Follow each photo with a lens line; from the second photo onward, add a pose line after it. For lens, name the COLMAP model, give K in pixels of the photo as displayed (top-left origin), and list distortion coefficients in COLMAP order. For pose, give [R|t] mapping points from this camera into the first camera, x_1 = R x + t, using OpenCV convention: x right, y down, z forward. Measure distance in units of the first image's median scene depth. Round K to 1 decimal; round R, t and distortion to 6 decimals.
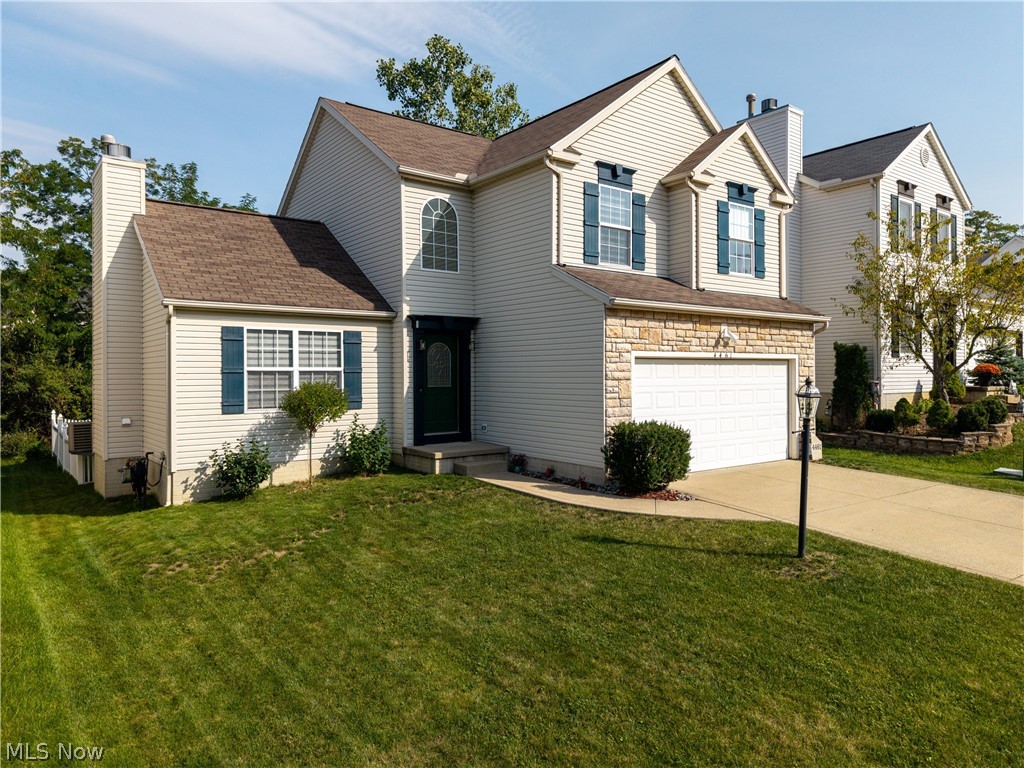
lens RADIAL K [[707.5, 0, 529.4], [0, 707.5, 379.1], [0, 0, 1]] dist [0.003495, -0.001546]
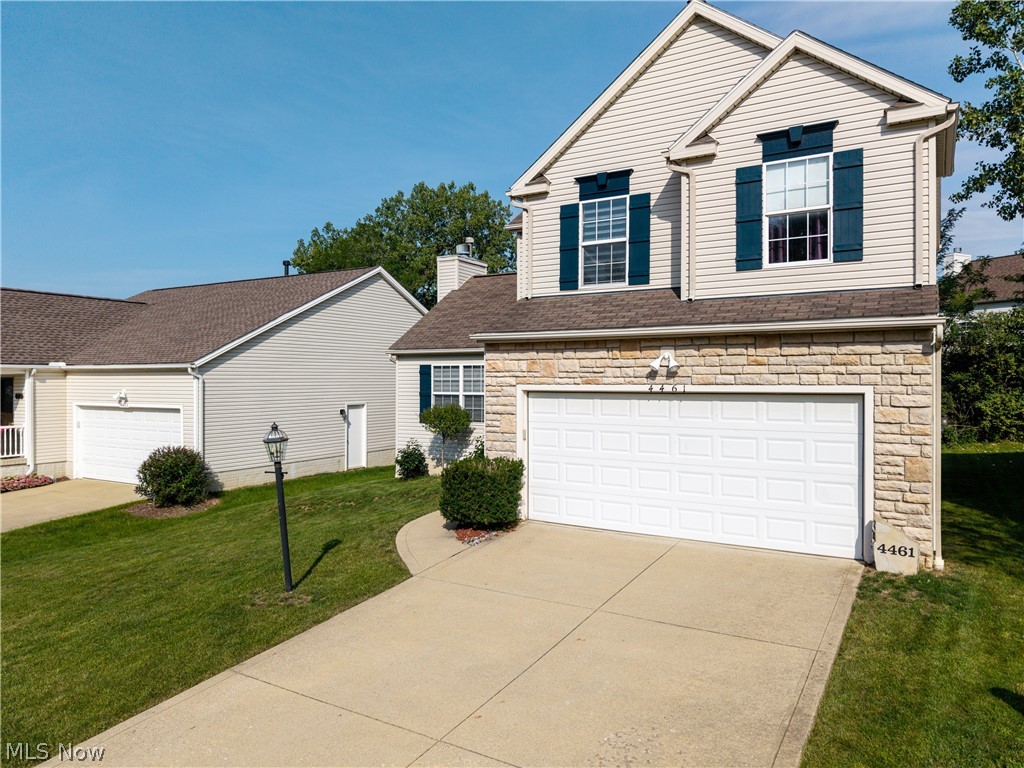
lens RADIAL K [[686.7, 0, 493.2], [0, 686.7, 386.5], [0, 0, 1]] dist [0.004579, -0.000822]
pose [[0.359566, 0.014967, -0.933000, 0.887223], [-0.007163, 0.999886, 0.013279, -0.043836], [0.933092, 0.001908, 0.359632, 0.559423]]
